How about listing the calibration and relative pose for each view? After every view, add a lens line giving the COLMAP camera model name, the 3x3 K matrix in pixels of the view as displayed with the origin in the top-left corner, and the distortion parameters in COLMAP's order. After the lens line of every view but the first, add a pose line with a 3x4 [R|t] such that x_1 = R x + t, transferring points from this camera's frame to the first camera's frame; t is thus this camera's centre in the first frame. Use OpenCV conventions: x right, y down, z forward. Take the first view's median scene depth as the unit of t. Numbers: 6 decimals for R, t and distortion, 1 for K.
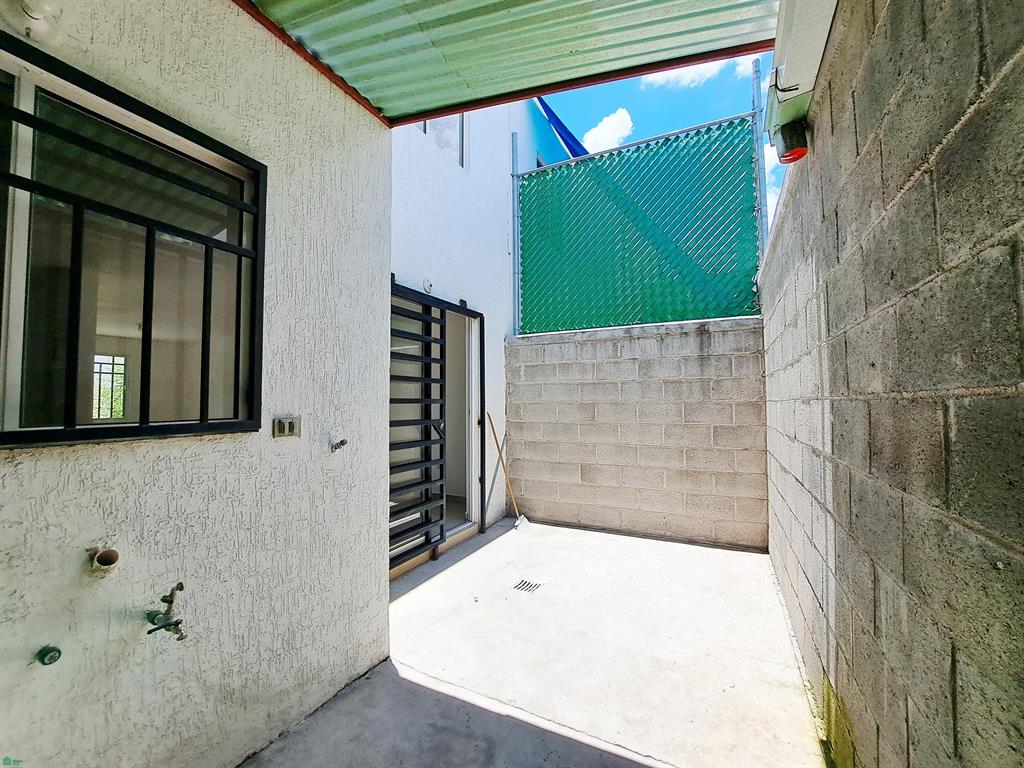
lens RADIAL K [[405.2, 0, 506.4], [0, 405.2, 389.0], [0, 0, 1]] dist [-0.021698, -0.000080]
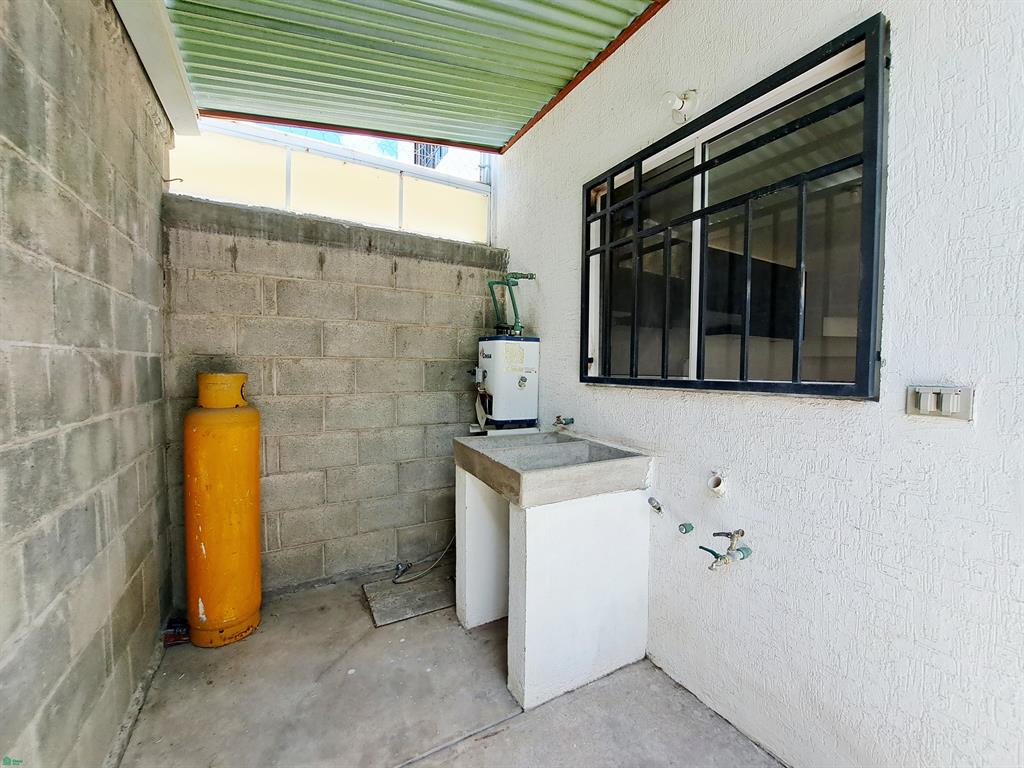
lens RADIAL K [[426.2, 0, 513.9], [0, 426.2, 387.2], [0, 0, 1]] dist [-0.022706, -0.000210]
pose [[-0.551422, 0.038101, -0.833356, 0.334875], [0.021741, 0.999274, 0.031301, 0.041425], [0.833943, -0.000858, -0.551850, 0.833788]]
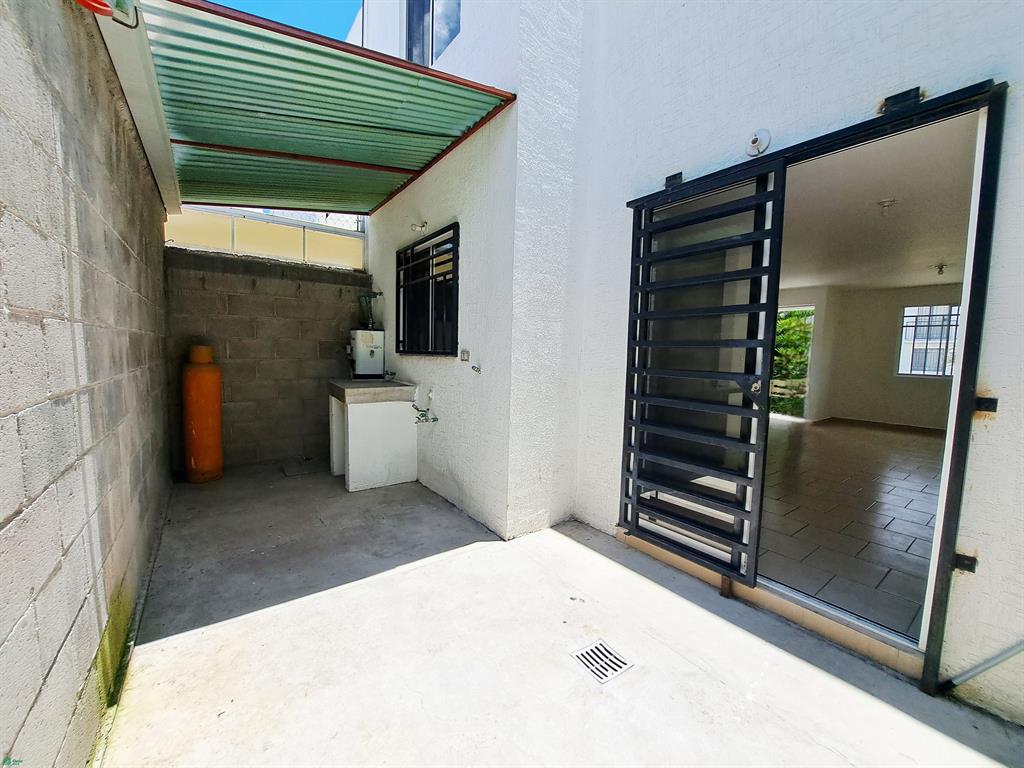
lens RADIAL K [[405.2, 0, 506.4], [0, 405.2, 389.0], [0, 0, 1]] dist [-0.021698, -0.000080]
pose [[-0.440220, 0.076269, -0.894645, 1.081182], [0.007819, 0.996674, 0.081119, 0.099403], [0.897856, 0.028715, -0.439353, 2.038388]]
